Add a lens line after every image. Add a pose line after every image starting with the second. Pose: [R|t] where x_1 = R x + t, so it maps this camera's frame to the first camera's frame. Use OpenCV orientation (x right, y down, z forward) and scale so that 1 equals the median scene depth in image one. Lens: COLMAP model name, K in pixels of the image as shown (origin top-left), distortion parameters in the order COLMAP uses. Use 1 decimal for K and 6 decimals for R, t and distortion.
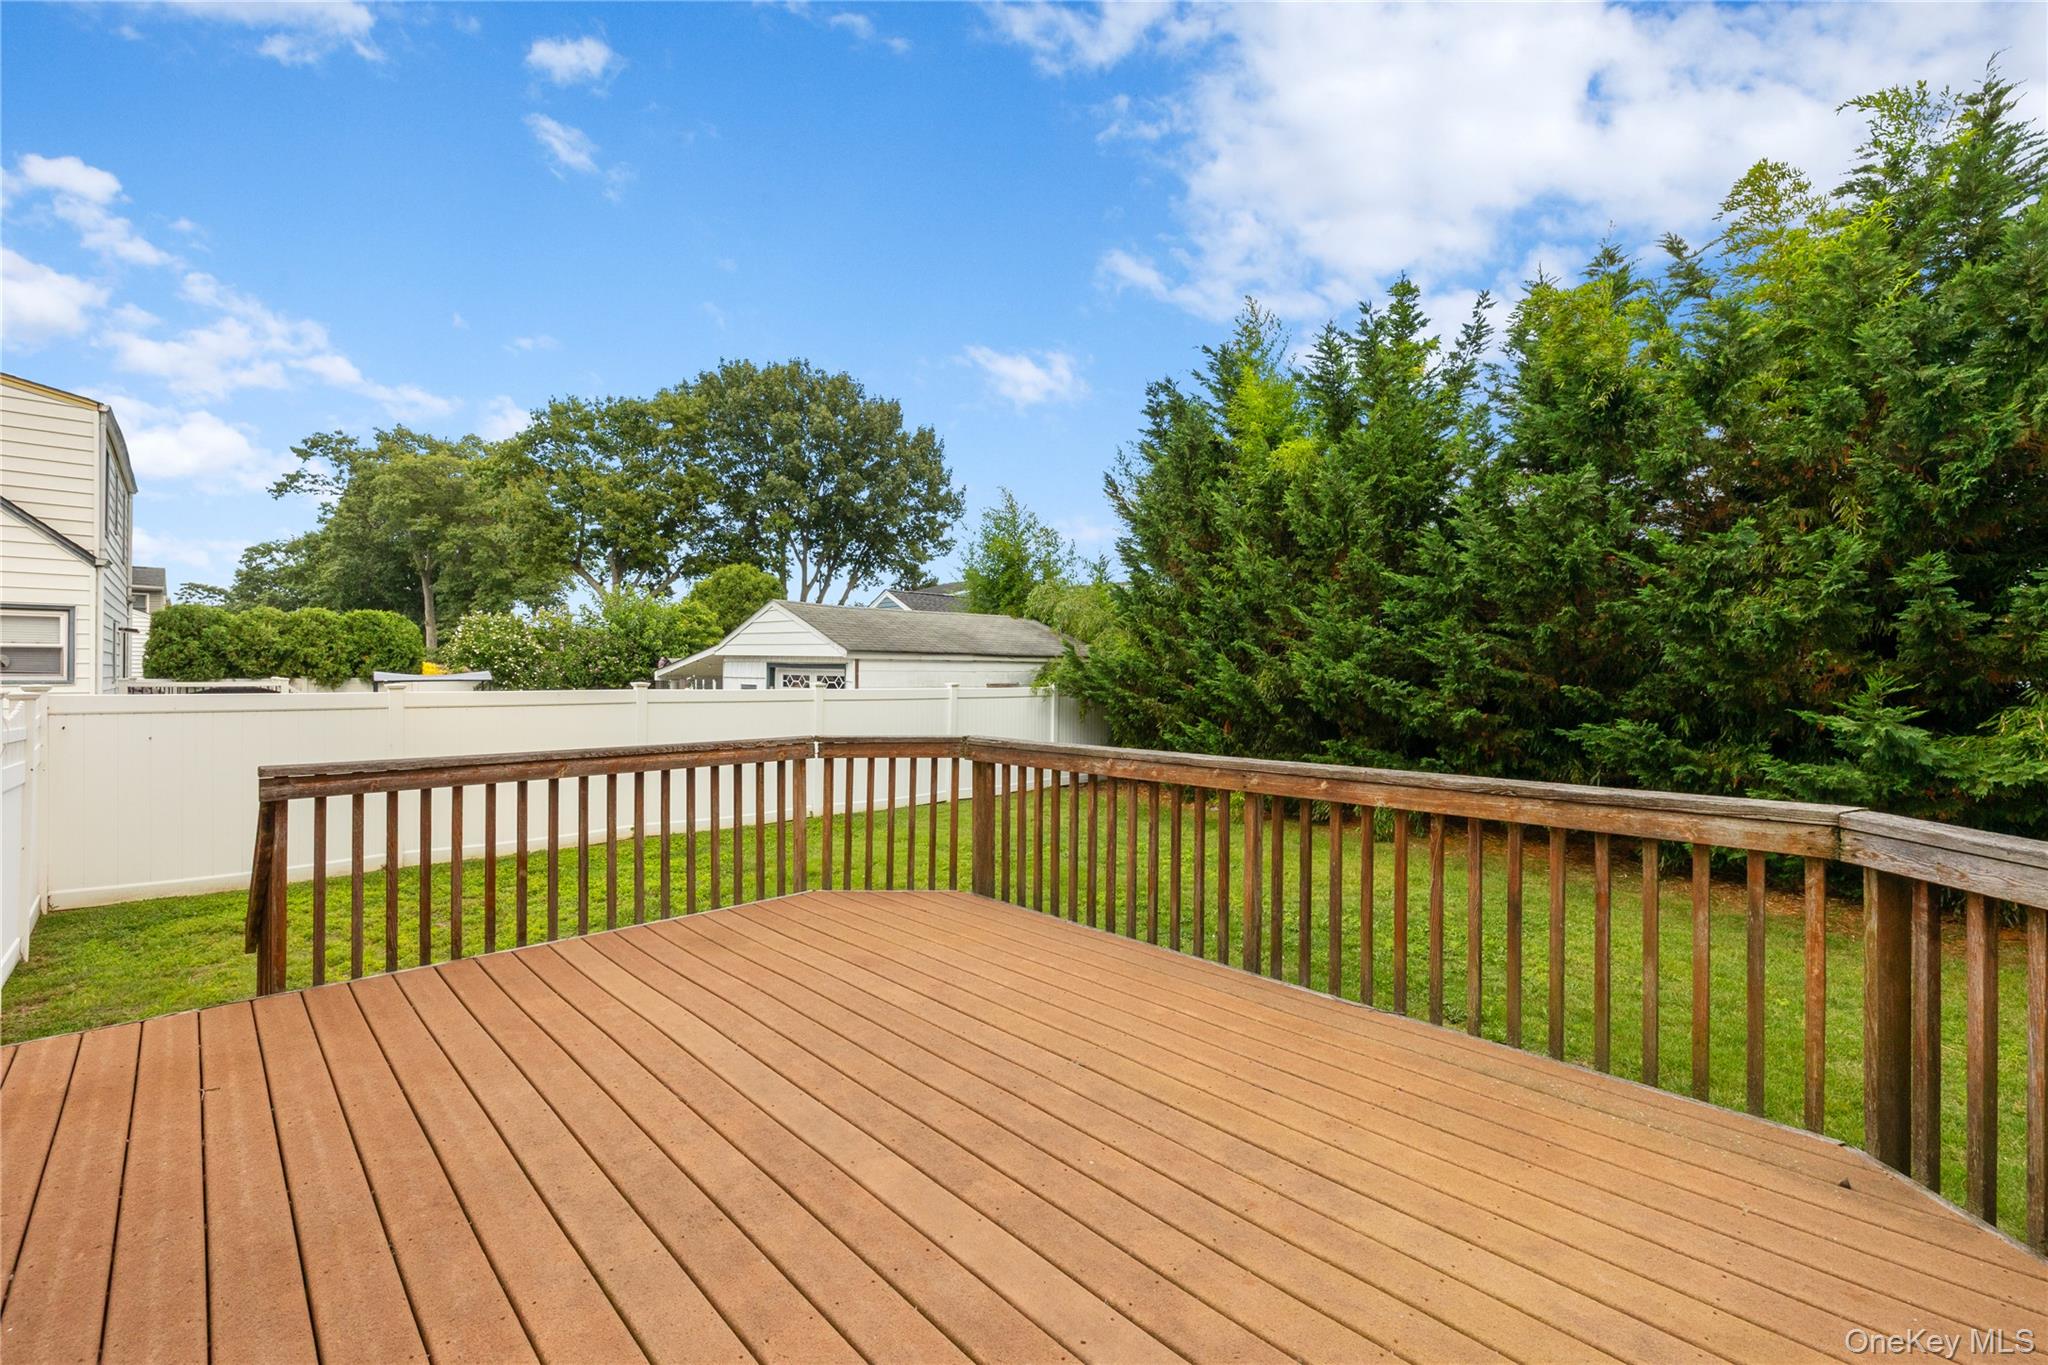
lens RADIAL K [[872.2, 0, 1023.3], [0, 872.2, 672.2], [0, 0, 1]] dist [-0.000405, 0.000049]
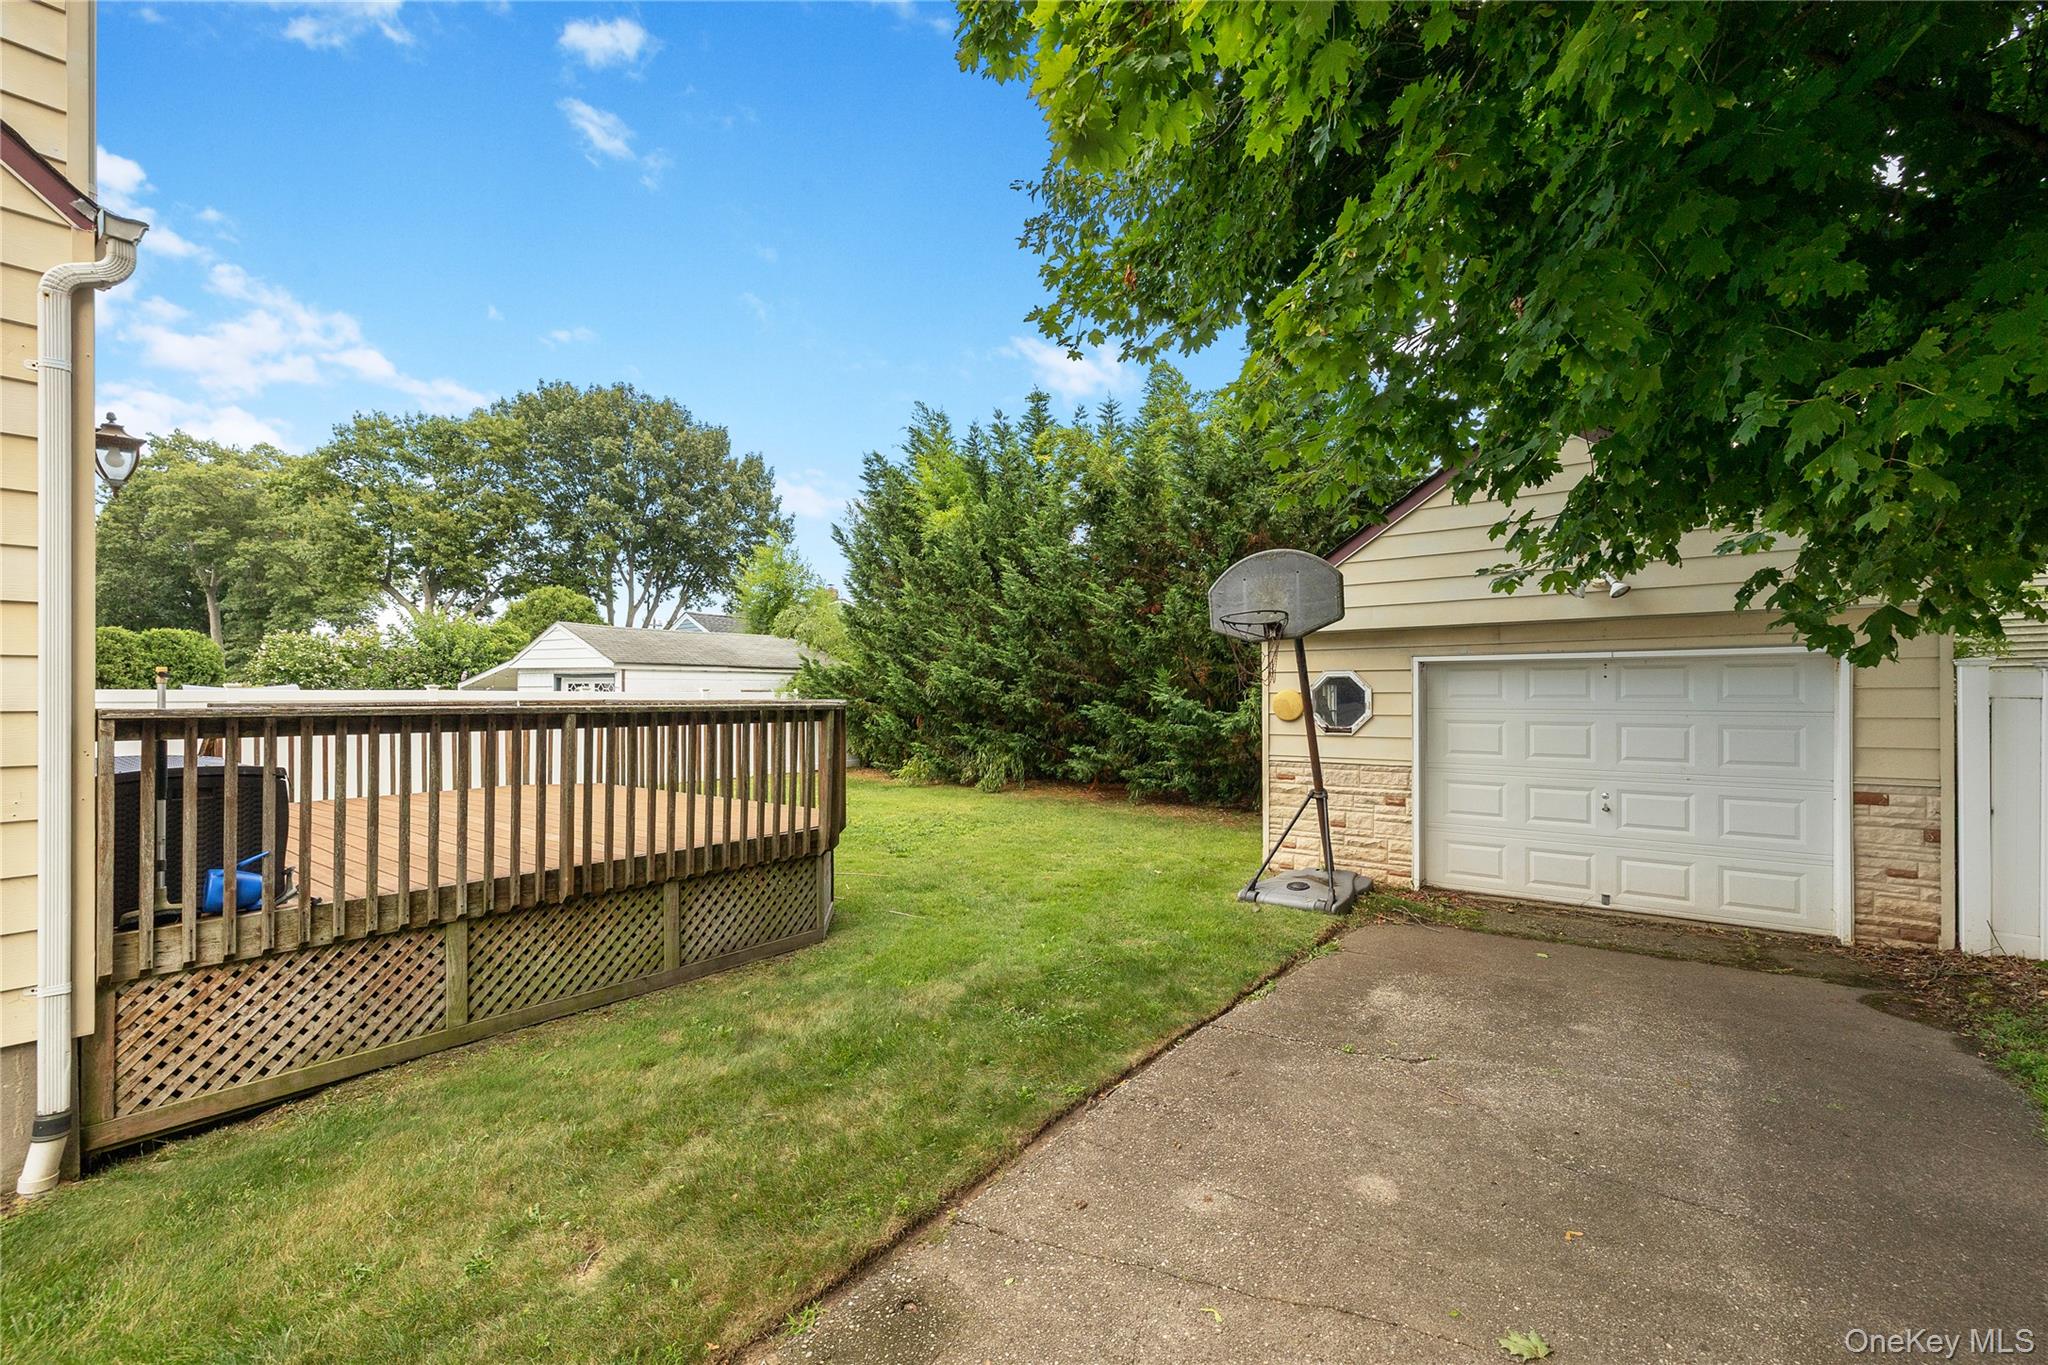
lens RADIAL K [[887.3, 0, 1021.4], [0, 887.3, 699.0], [0, 0, 1]] dist [0.000602, 0.000001]
pose [[0.989542, -0.007531, 0.144046, 0.052909], [0.006823, 0.999962, 0.005415, 0.006777], [-0.144081, -0.004375, 0.989556, -0.096740]]
